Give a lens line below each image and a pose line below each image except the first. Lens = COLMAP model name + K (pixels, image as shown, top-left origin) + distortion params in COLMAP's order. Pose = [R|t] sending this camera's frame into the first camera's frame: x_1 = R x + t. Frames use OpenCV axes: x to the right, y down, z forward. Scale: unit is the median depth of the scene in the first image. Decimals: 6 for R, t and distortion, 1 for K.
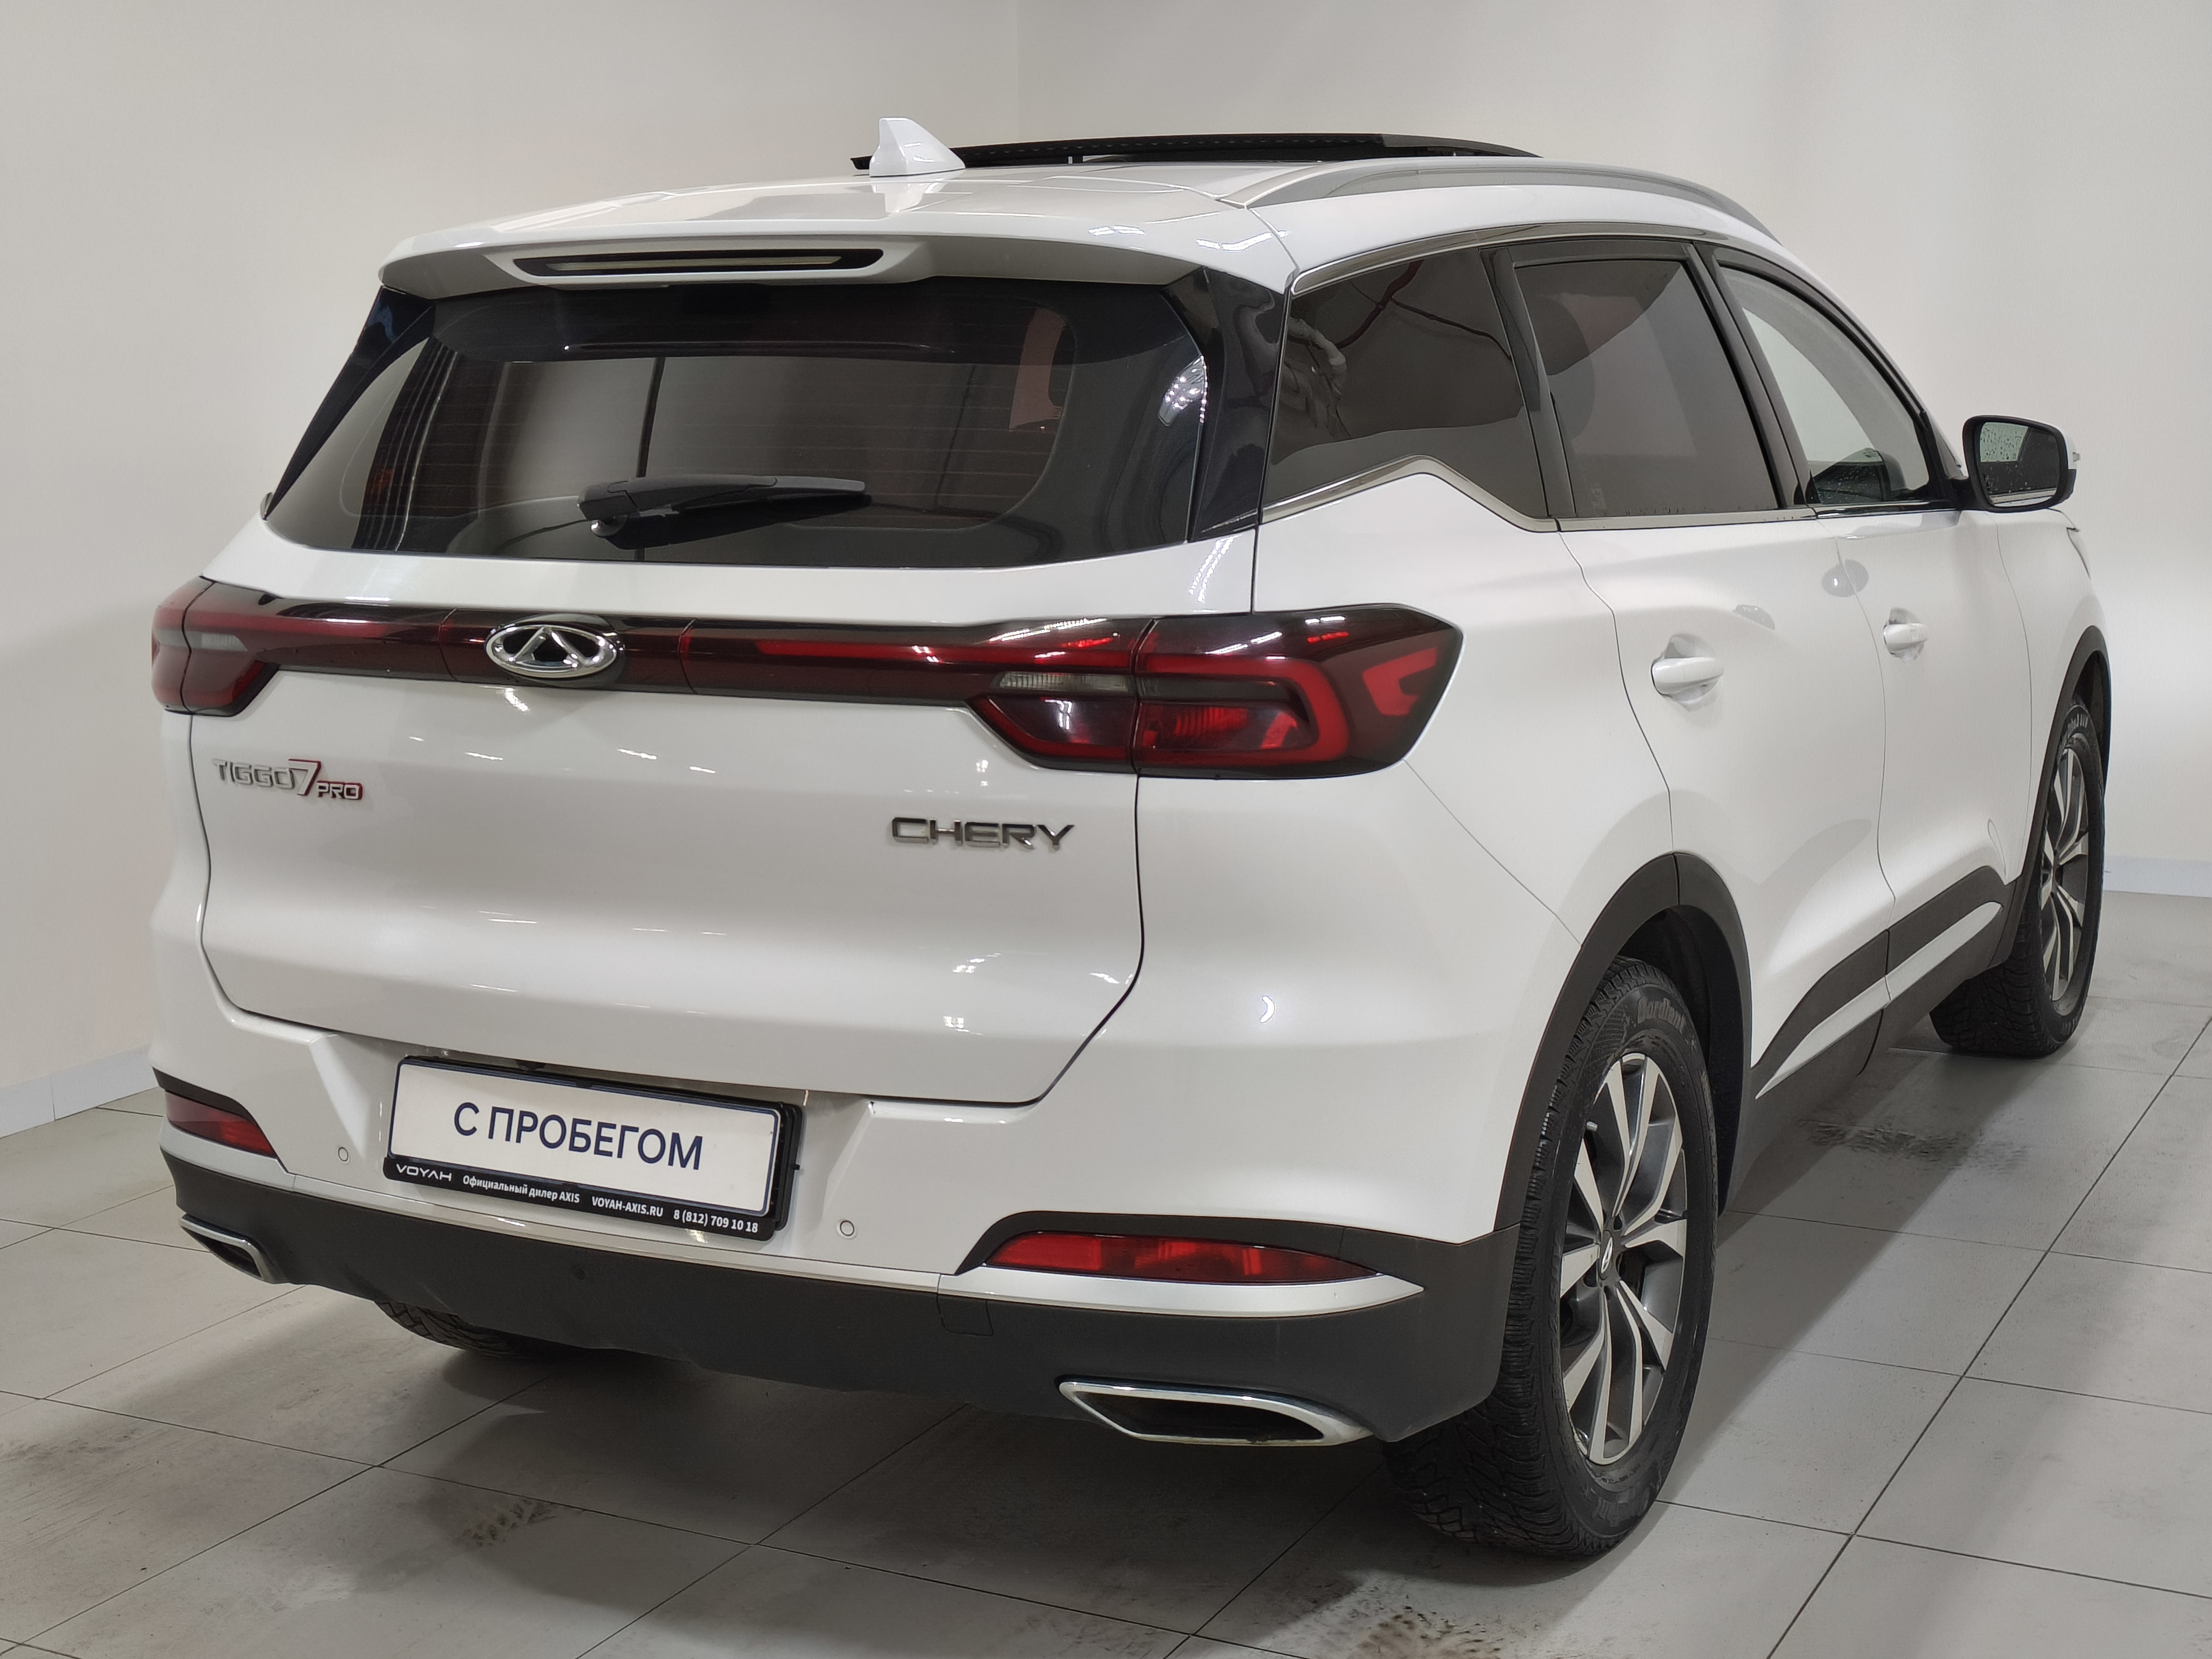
lens RADIAL K [[3129.8, 0, 1099.5], [0, 3129.8, 863.1], [0, 0, 1]] dist [-0.012785, 0.011685]
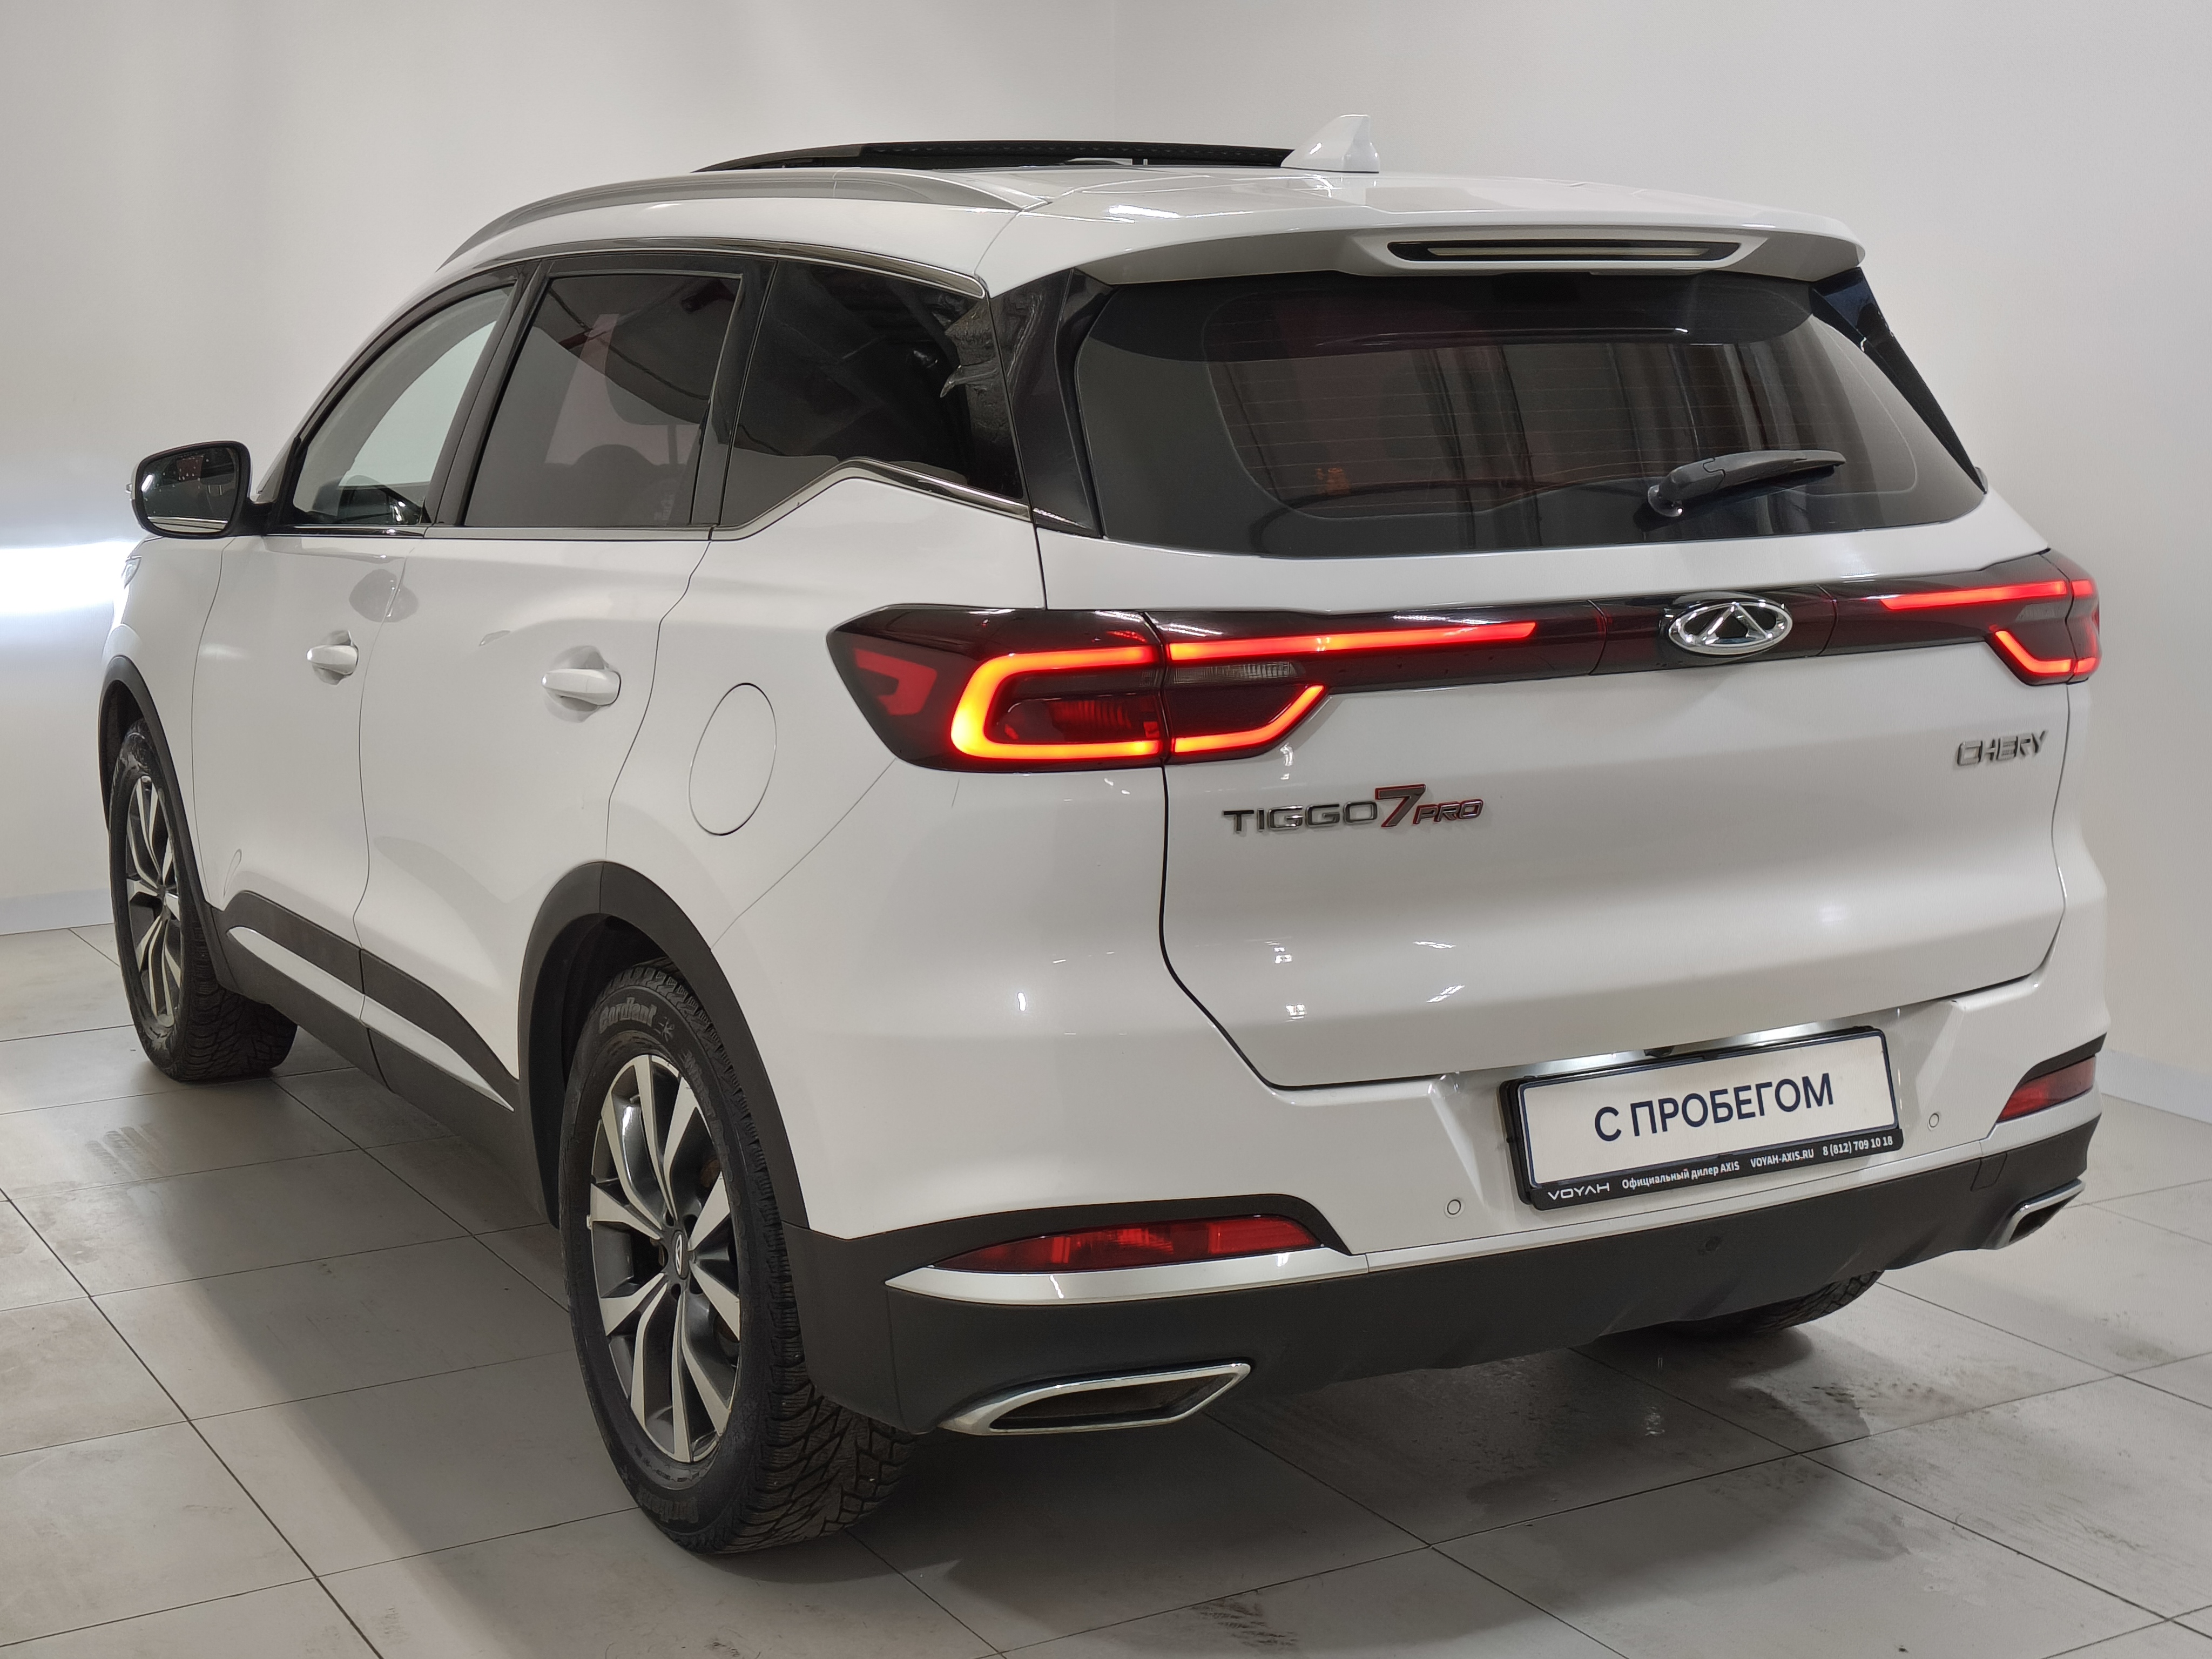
lens RADIAL K [[3067.7, 0, 1111.7], [0, 3067.7, 832.2], [0, 0, 1]] dist [0.011213, 0.041524]
pose [[0.546402, -0.131973, 0.827060, -1.079620], [0.150651, 0.986887, 0.057947, -0.087605], [-0.823862, 0.092935, 0.559119, 0.593775]]
